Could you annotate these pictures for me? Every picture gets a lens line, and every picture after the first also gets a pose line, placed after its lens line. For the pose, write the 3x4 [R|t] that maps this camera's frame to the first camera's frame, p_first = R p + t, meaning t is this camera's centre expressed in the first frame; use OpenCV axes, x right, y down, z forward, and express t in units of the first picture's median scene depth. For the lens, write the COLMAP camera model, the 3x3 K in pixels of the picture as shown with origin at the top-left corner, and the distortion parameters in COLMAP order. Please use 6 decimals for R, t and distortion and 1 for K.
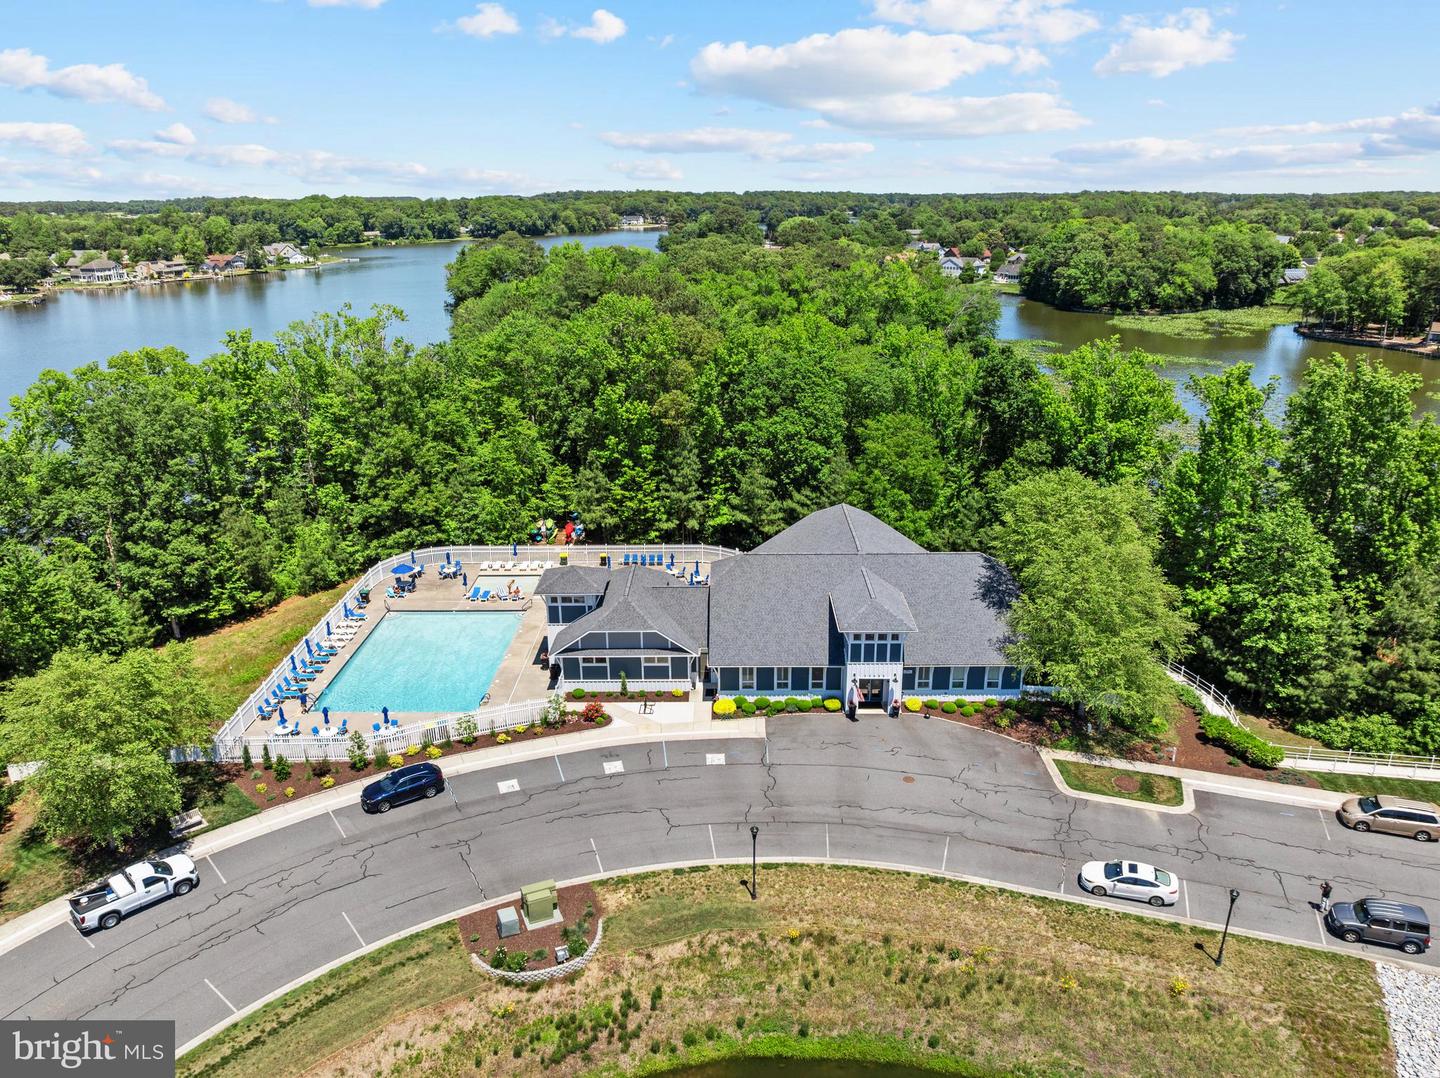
lens RADIAL K [[1002.1, 0, 726.1], [0, 1002.1, 538.5], [0, 0, 1]] dist [-0.036632, -0.000633]
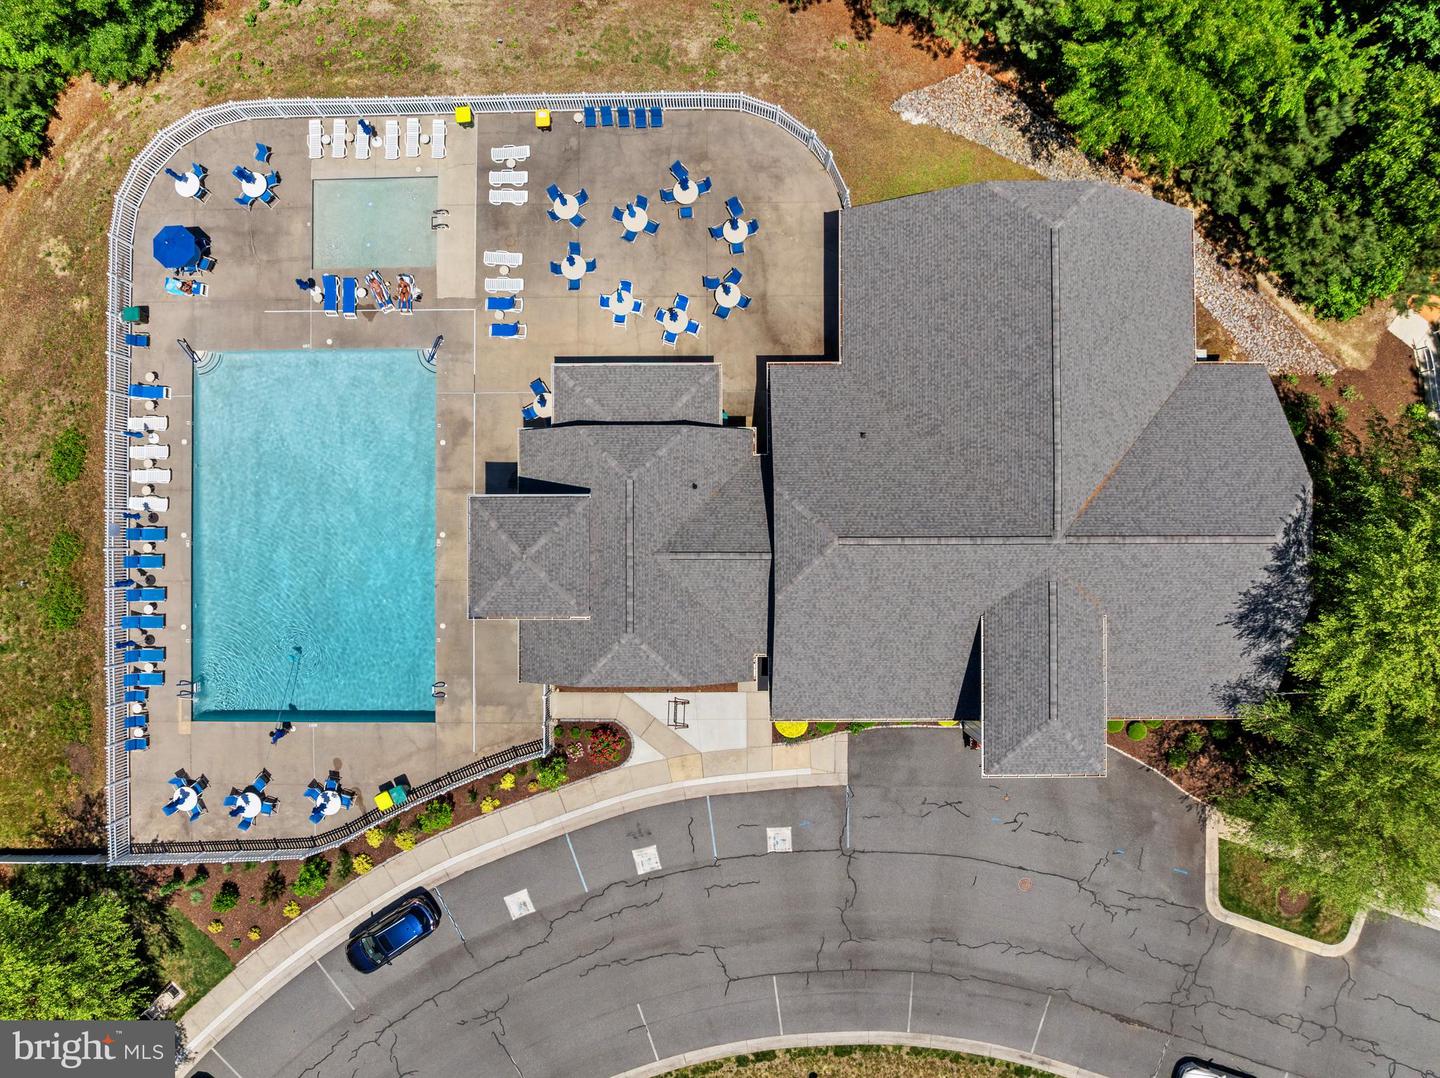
lens RADIAL K [[1023.7, 0, 726.5], [0, 1023.7, 538.4], [0, 0, 1]] dist [-0.047148, 0.019404]
pose [[0.999974, -0.006606, 0.002879, -0.046920], [-0.000518, 0.332661, 0.943046, -0.533694], [-0.007188, -0.943023, 0.332649, 0.876711]]
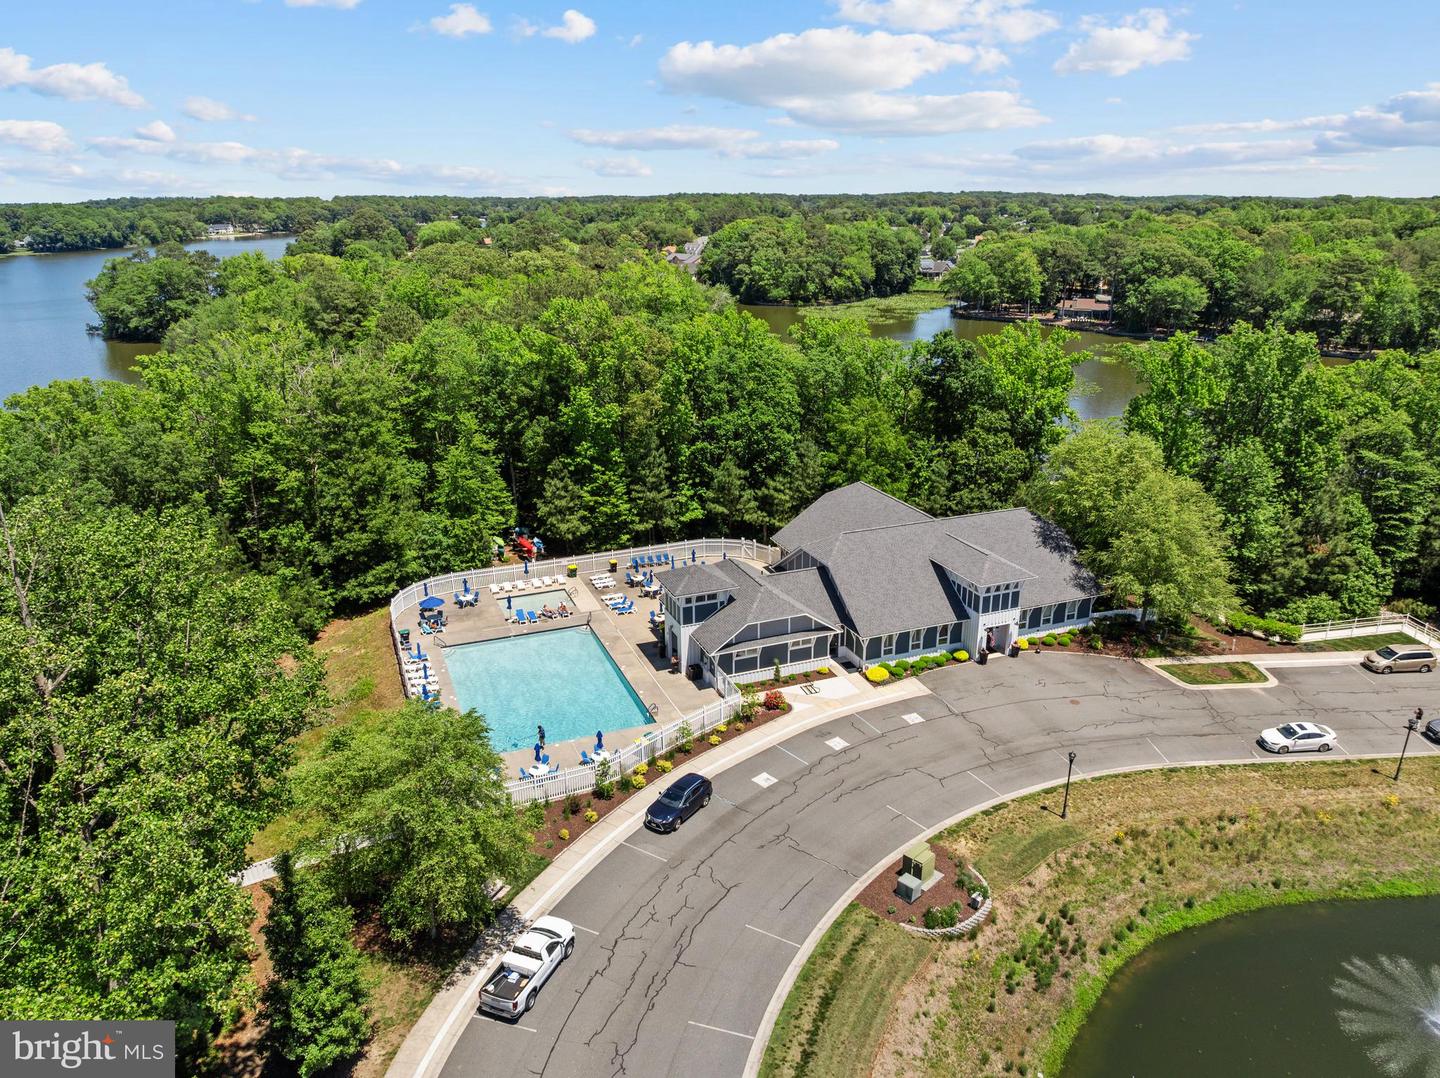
lens RADIAL K [[1002.1, 0, 726.1], [0, 1002.1, 538.5], [0, 0, 1]] dist [-0.036632, -0.000633]
pose [[0.924597, -0.121168, 0.361162, -0.513669], [0.122380, 0.992290, 0.019607, -0.015802], [-0.360753, 0.026070, 0.932297, 0.059662]]
